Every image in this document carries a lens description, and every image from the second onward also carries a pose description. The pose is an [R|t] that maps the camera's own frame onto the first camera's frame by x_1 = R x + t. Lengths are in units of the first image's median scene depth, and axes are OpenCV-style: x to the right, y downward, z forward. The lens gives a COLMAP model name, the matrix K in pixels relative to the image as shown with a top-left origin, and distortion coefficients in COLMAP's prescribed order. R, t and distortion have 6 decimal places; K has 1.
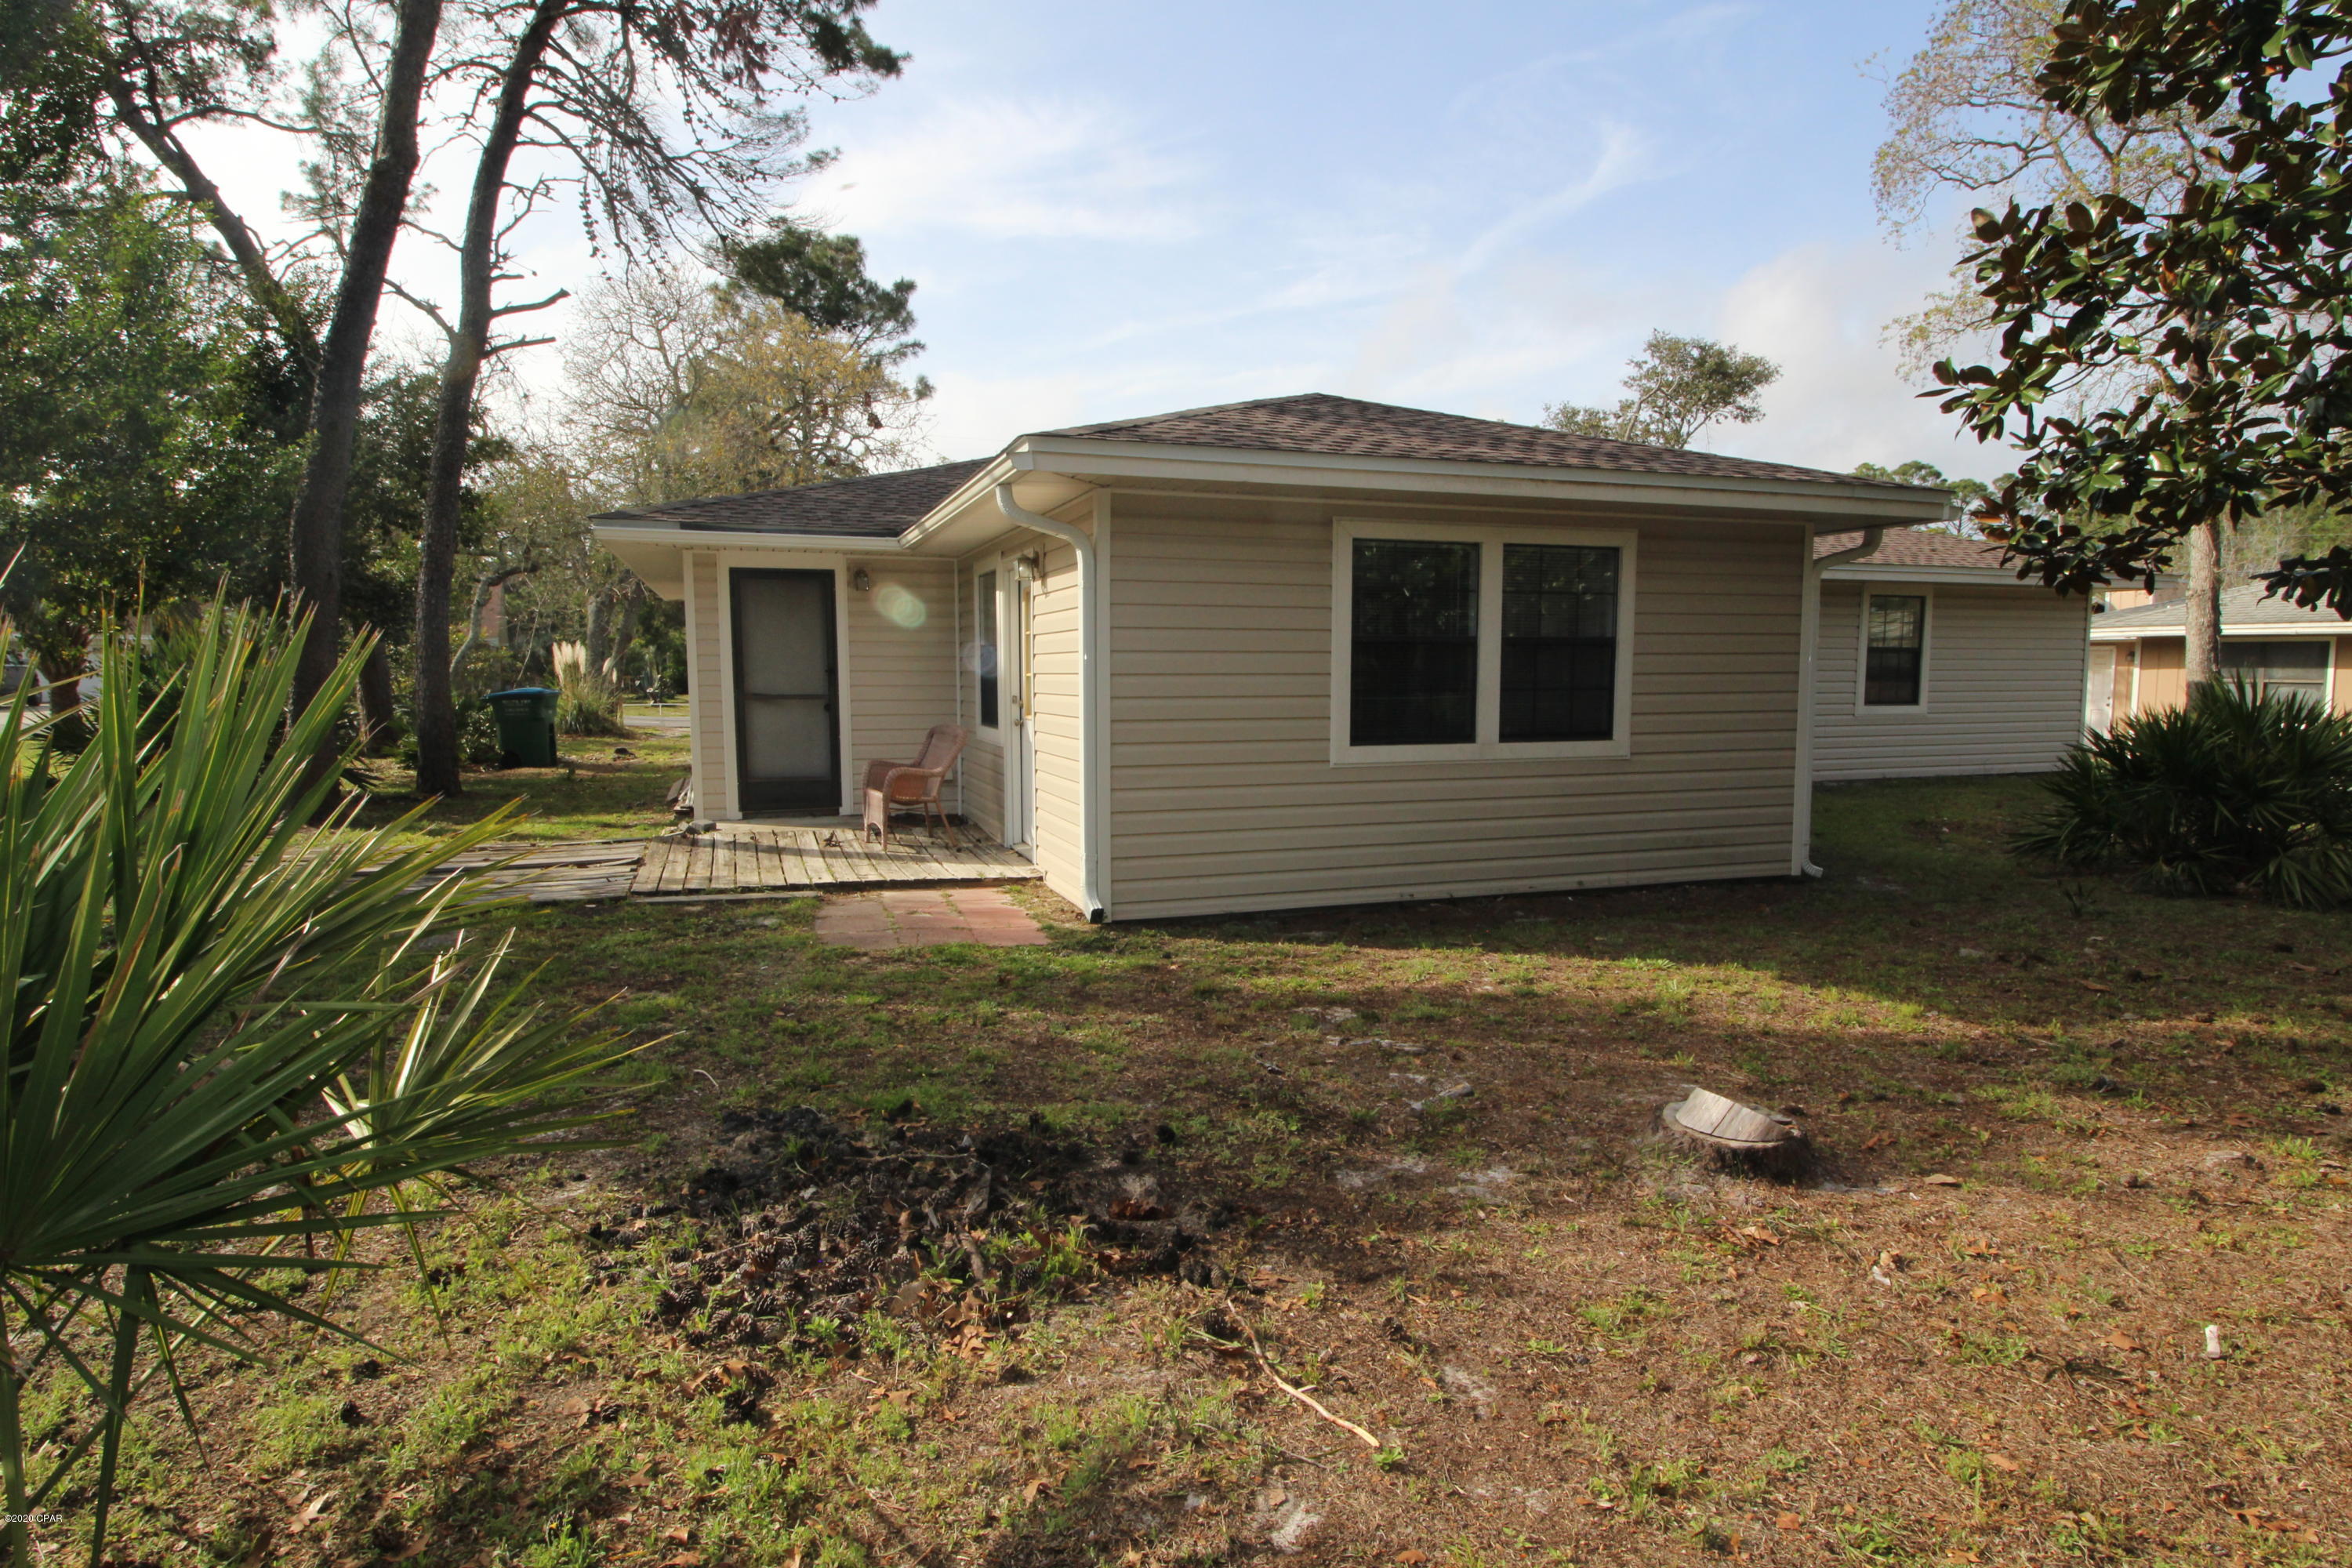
lens RADIAL K [[1270.7, 0, 1176.0], [0, 1270.7, 784.0], [0, 0, 1]] dist [-0.002096, -0.001007]
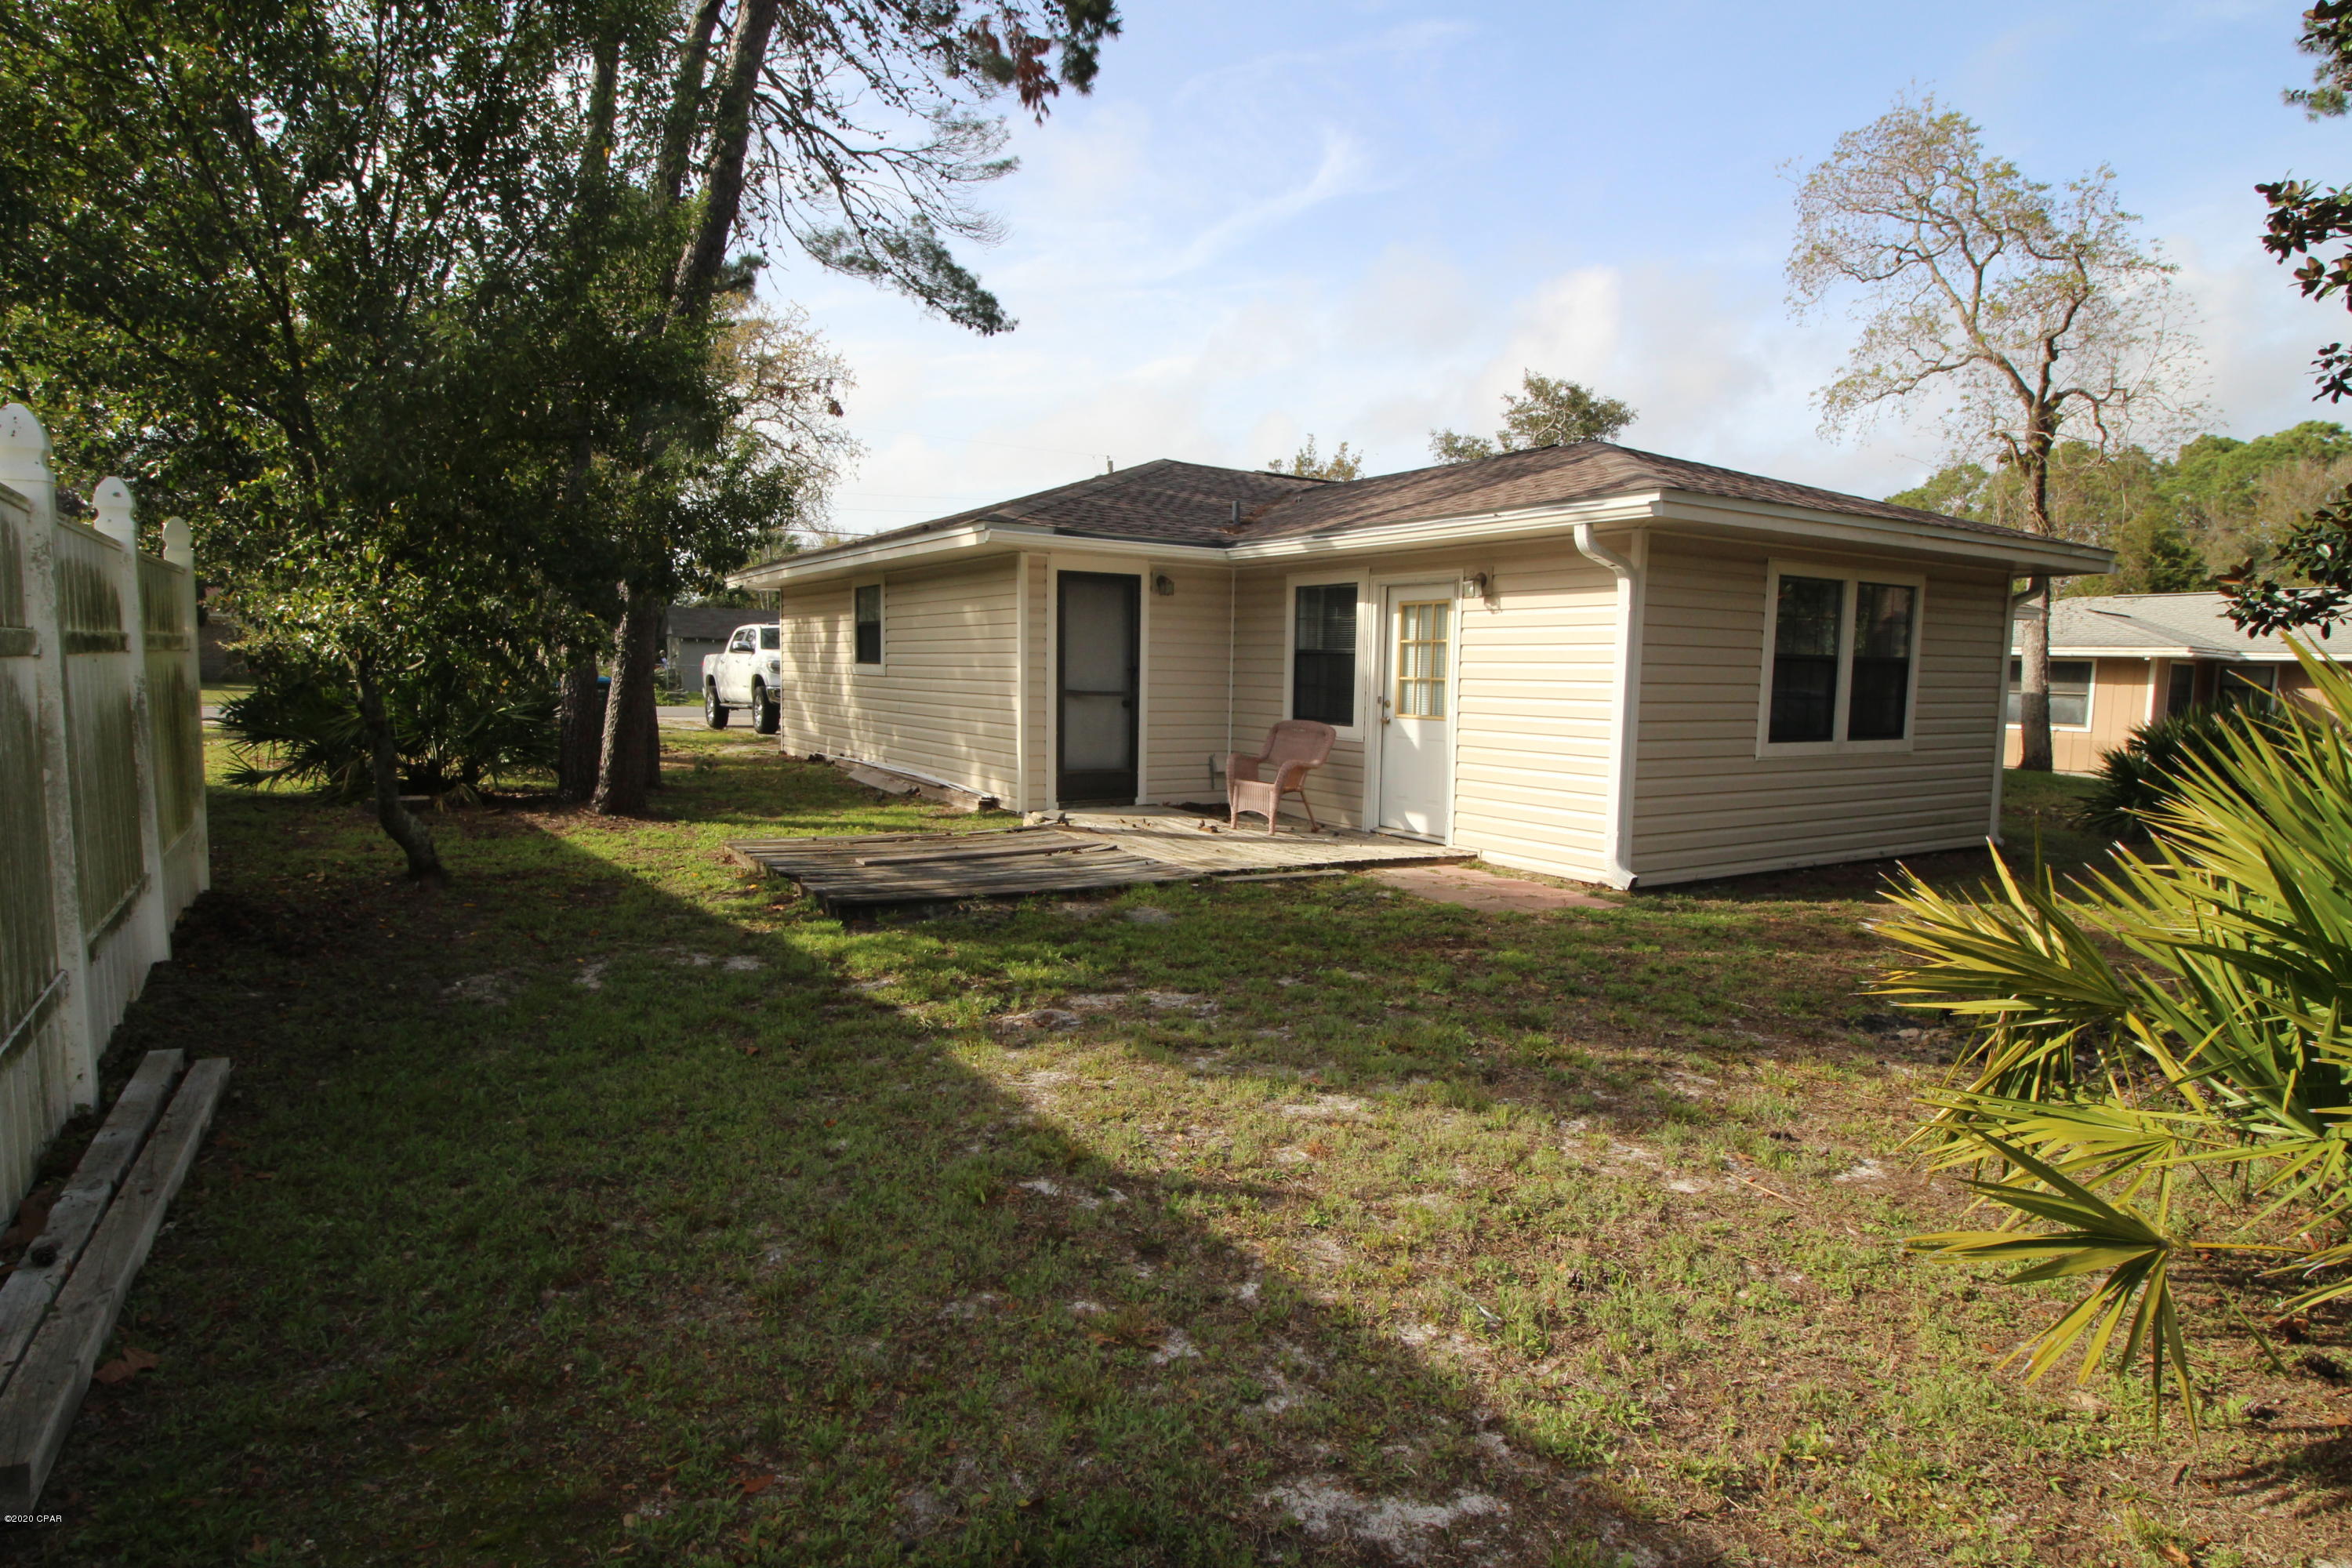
lens RADIAL K [[1268.1, 0, 1176.0], [0, 1268.1, 784.0], [0, 0, 1]] dist [0.000806, 0.000895]
pose [[0.973600, -0.002700, 0.228246, -0.500155], [0.001476, 0.999984, 0.005530, 0.001356], [-0.228257, -0.005047, 0.973588, -0.047894]]
